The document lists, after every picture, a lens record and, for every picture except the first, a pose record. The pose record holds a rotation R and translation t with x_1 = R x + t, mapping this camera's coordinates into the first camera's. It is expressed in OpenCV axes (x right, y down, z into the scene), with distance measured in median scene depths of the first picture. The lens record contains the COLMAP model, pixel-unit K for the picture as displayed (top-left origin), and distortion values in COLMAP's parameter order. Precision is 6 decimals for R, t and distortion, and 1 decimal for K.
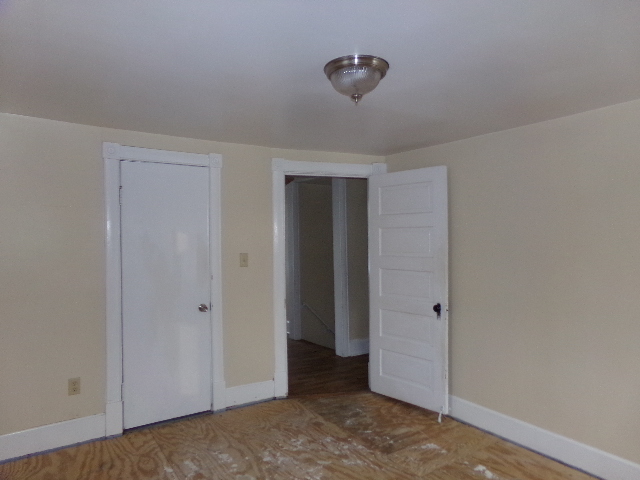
lens RADIAL K [[438.8, 0, 321.0], [0, 438.8, 236.9], [0, 0, 1]] dist [-0.035118, 0.050086]
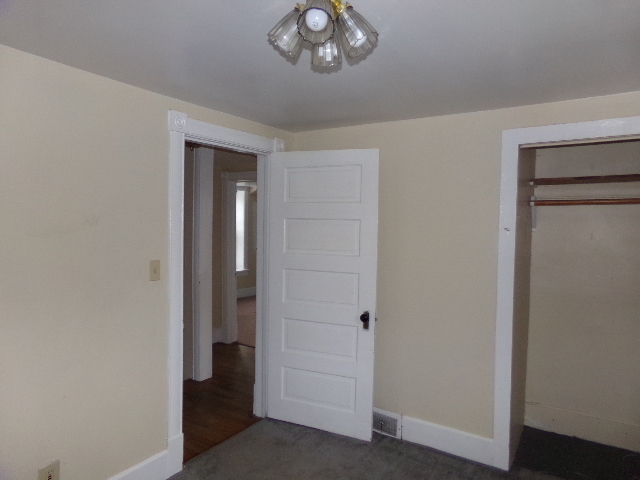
lens RADIAL K [[438.8, 0, 319.7], [0, 438.8, 243.5], [0, 0, 1]] dist [-0.035118, 0.050086]
pose [[0.878506, -0.006851, 0.477682, -0.221526], [-0.013259, 0.999162, 0.038713, -0.009215], [-0.477548, -0.040343, 0.877679, 0.295521]]
